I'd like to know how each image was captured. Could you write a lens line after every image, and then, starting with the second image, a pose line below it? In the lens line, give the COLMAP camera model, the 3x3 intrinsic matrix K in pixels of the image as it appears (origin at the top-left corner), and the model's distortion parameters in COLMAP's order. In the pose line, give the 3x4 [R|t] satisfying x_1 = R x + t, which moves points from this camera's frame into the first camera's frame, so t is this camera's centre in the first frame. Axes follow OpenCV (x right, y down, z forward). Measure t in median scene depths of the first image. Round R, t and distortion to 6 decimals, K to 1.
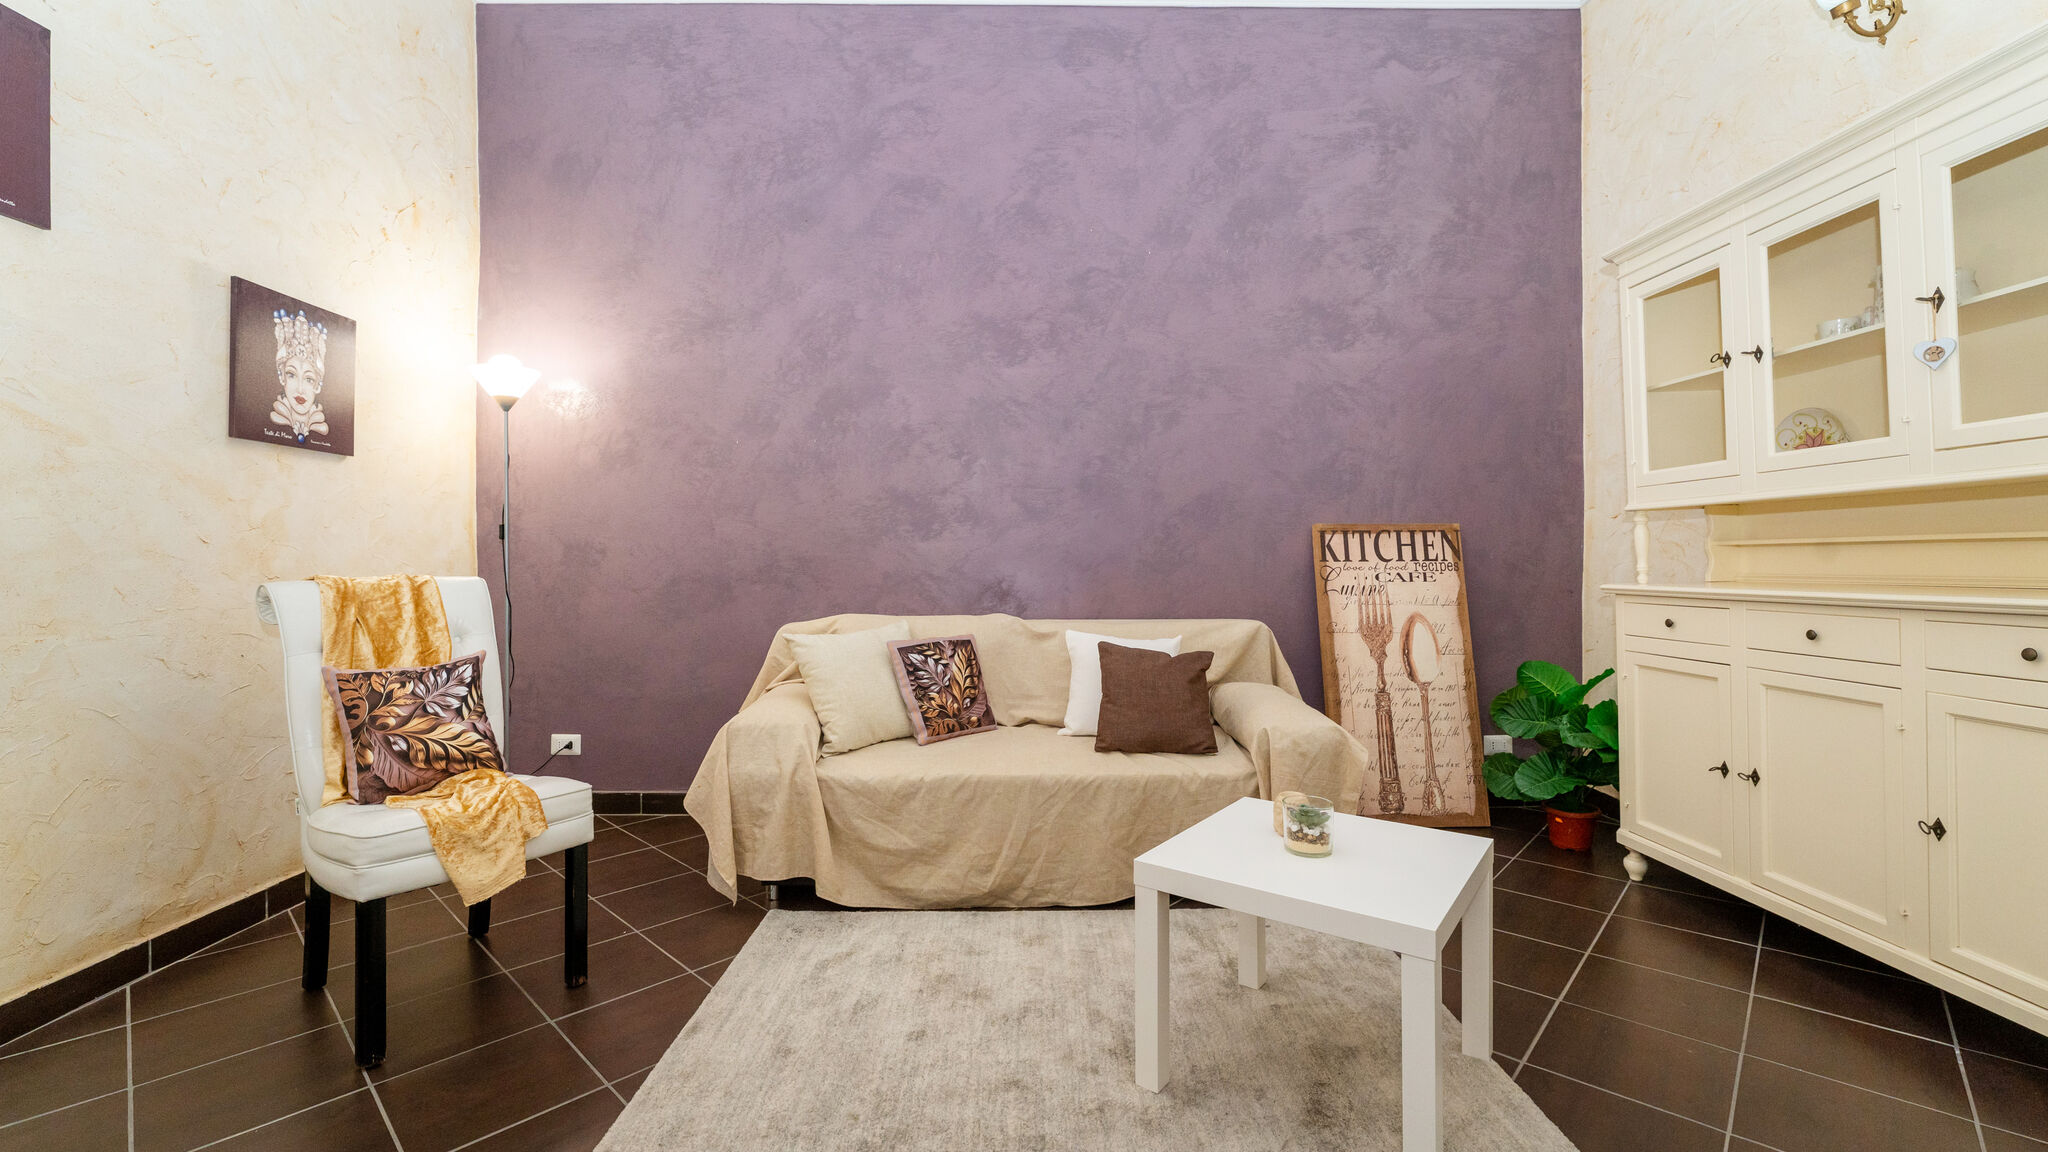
lens RADIAL K [[849.2, 0, 1030.6], [0, 849.2, 554.1], [0, 0, 1]] dist [-0.005192, 0.000293]
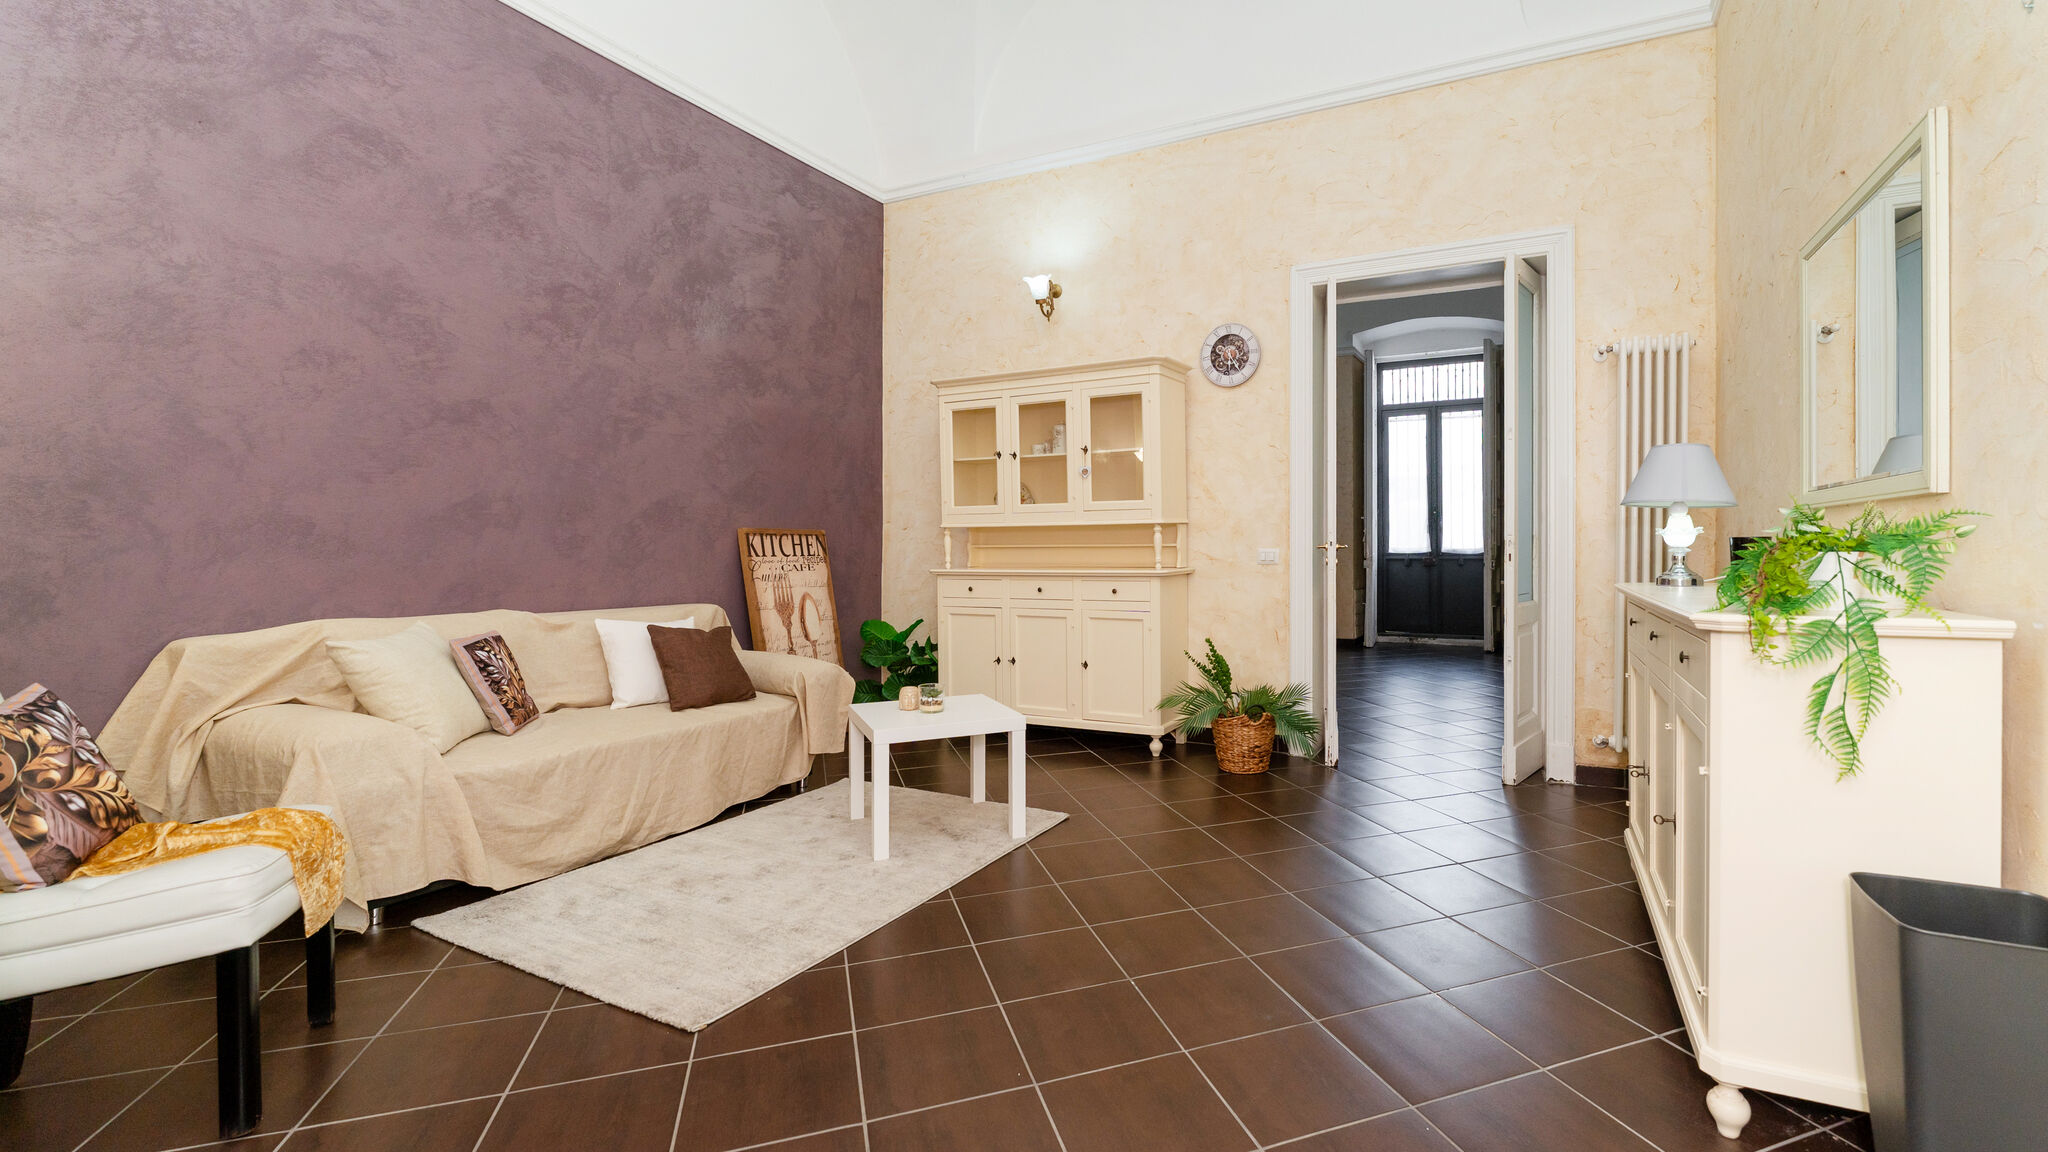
lens RADIAL K [[849.2, 0, 1126.1], [0, 849.2, 543.6], [0, 0, 1]] dist [-0.005192, 0.000293]
pose [[0.442745, 0.009859, 0.896594, -0.692961], [-0.006837, 0.999948, -0.007619, -0.006605], [-0.896622, -0.002757, 0.442789, -0.128820]]
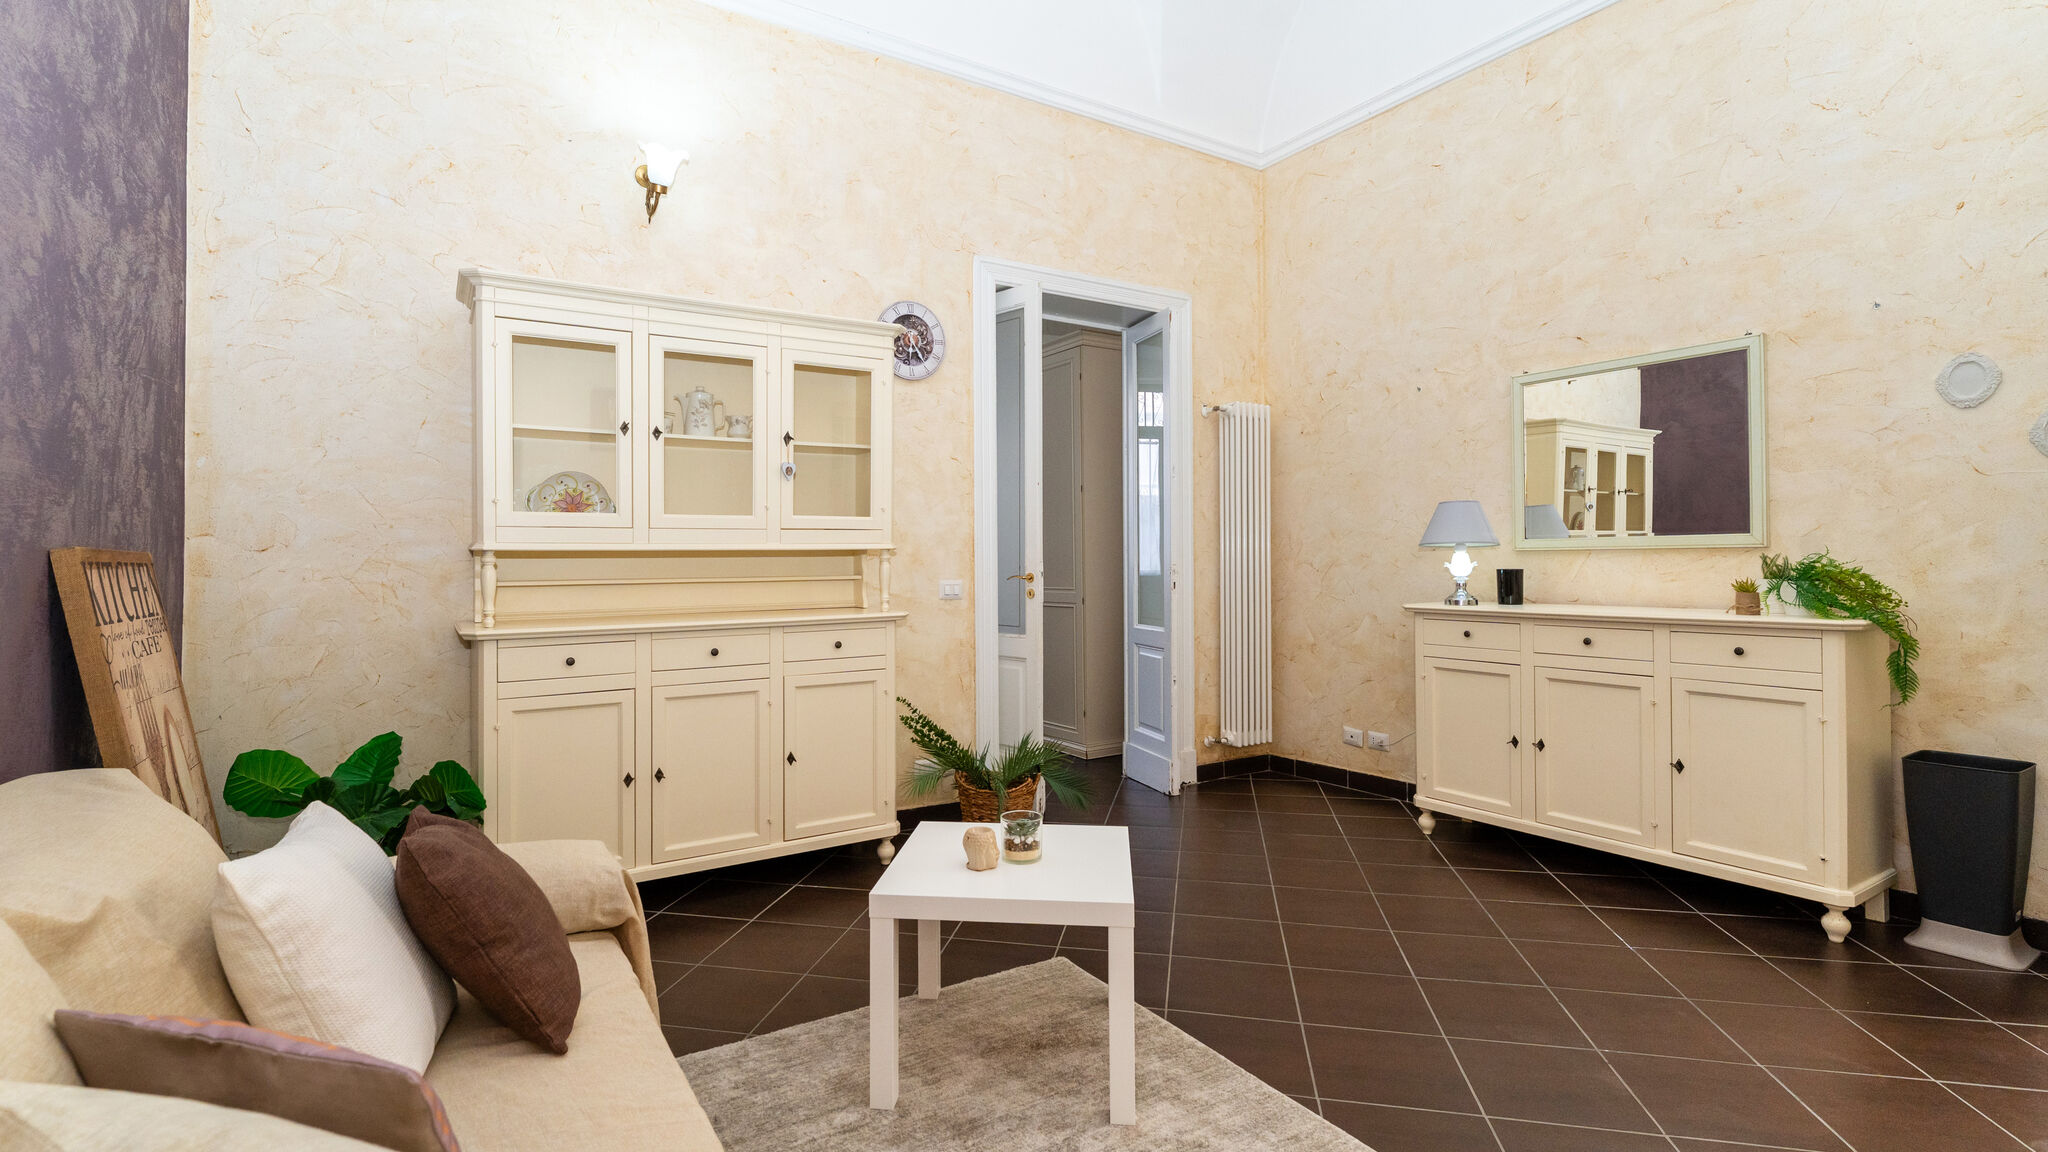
lens RADIAL K [[914.8, 0, 1007.1], [0, 914.8, 551.6], [0, 0, 1]] dist [-0.010907, -0.000328]
pose [[-0.501713, 0.023130, 0.864725, -0.437380], [0.004725, 0.999701, -0.023999, -0.022051], [-0.865021, -0.007955, -0.501672, 0.971080]]
